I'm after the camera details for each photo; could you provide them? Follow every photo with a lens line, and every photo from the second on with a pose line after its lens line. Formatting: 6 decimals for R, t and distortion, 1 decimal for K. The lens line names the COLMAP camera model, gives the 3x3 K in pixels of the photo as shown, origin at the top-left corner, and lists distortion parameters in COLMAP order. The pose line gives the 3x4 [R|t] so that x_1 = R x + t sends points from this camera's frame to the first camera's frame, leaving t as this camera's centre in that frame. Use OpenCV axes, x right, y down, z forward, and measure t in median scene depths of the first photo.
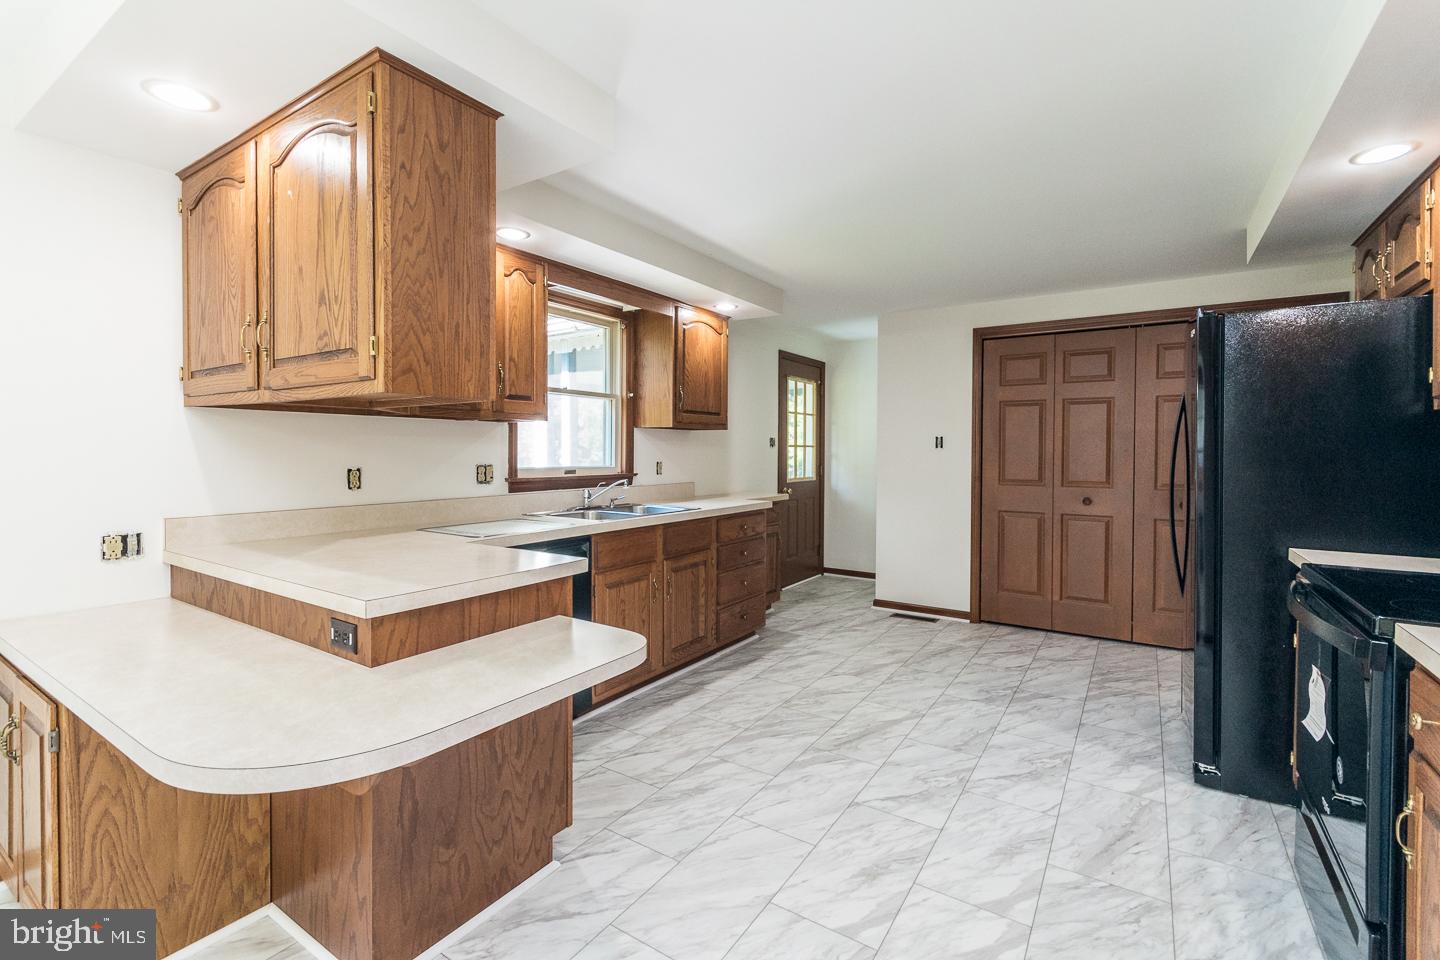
lens RADIAL K [[635.9, 0, 709.3], [0, 635.9, 461.9], [0, 0, 1]] dist [0.008574, -0.003222]
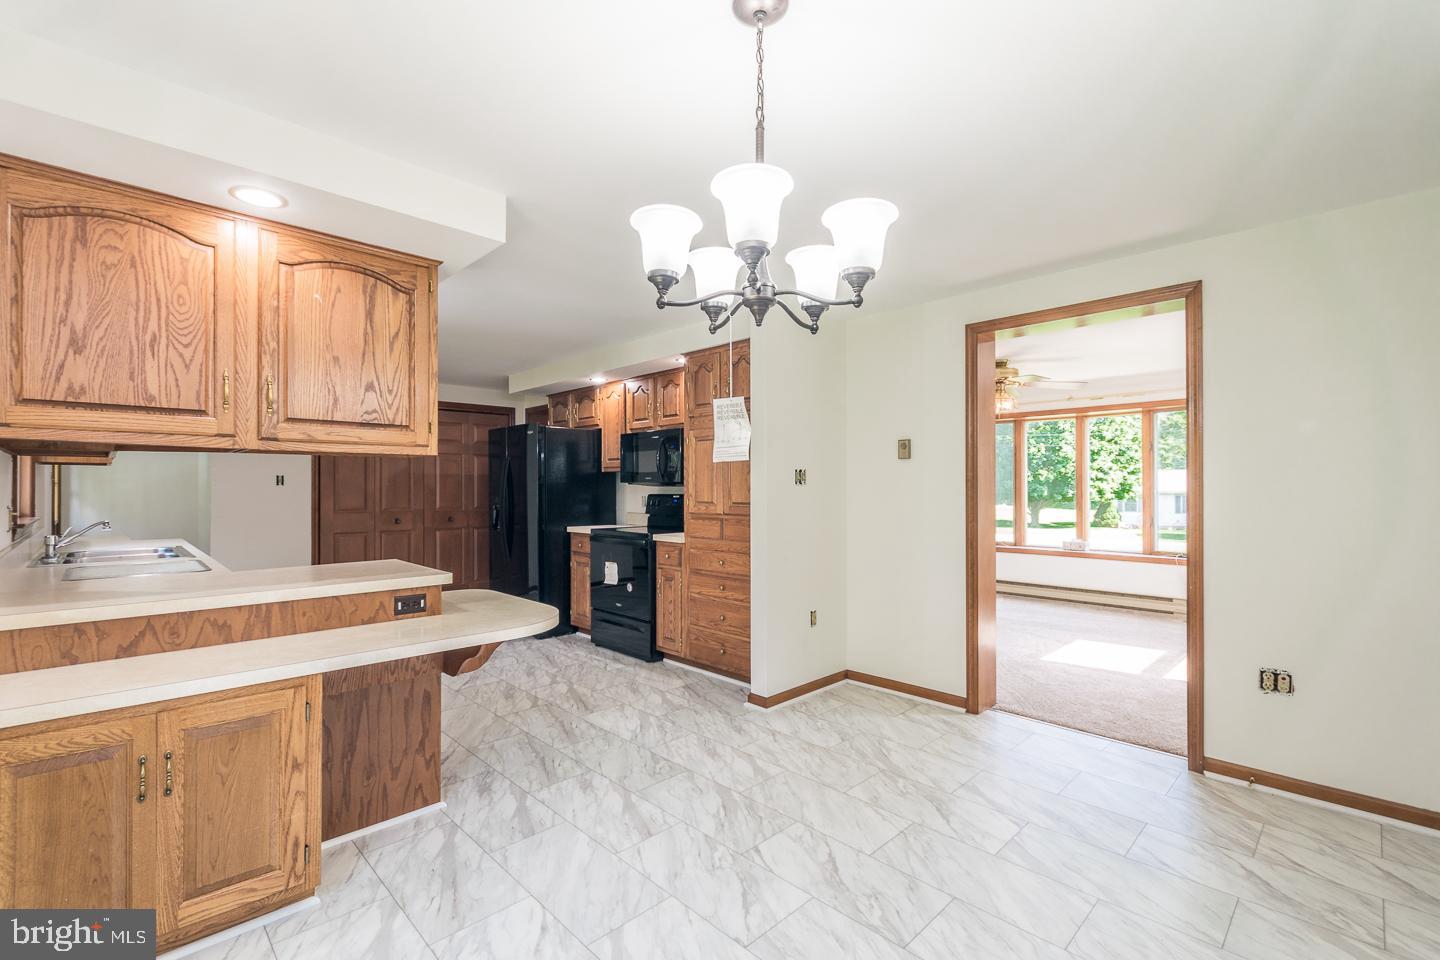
lens RADIAL K [[635.9, 0, 714.4], [0, 635.9, 484.6], [0, 0, 1]] dist [0.008574, -0.003222]
pose [[0.211710, -0.001190, 0.977332, -1.233001], [0.021173, 0.999770, -0.003369, -0.004269], [-0.977103, 0.021406, 0.211687, -0.059534]]
